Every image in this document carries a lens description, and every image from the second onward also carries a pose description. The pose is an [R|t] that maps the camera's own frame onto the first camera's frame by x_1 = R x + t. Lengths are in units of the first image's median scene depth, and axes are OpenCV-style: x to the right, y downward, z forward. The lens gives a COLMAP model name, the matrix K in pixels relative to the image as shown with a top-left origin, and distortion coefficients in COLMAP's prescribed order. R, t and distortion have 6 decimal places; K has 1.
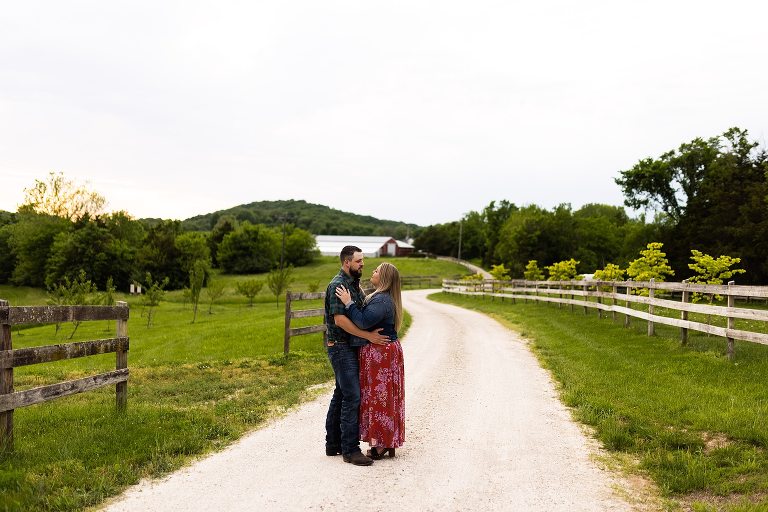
lens RADIAL K [[716.2, 0, 384.0], [0, 716.2, 256.0], [0, 0, 1]] dist [0.045513, 0.000446]
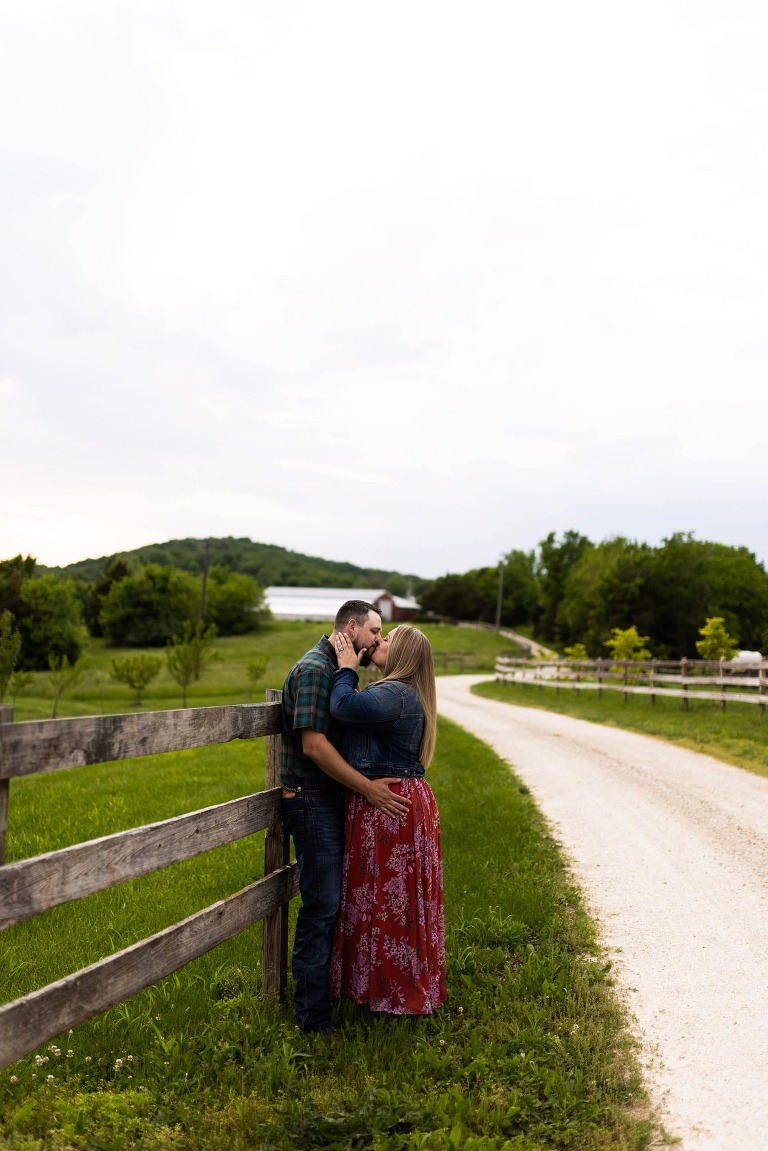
lens RADIAL K [[1073.4, 0, 384.0], [0, 1073.4, 575.5], [0, 0, 1]] dist [0.045513, 0.000446]
pose [[0.999843, 0.008995, 0.015241, -0.009536], [-0.008304, 0.998962, -0.044794, 0.004488], [-0.015628, 0.044660, 0.998880, 0.108155]]
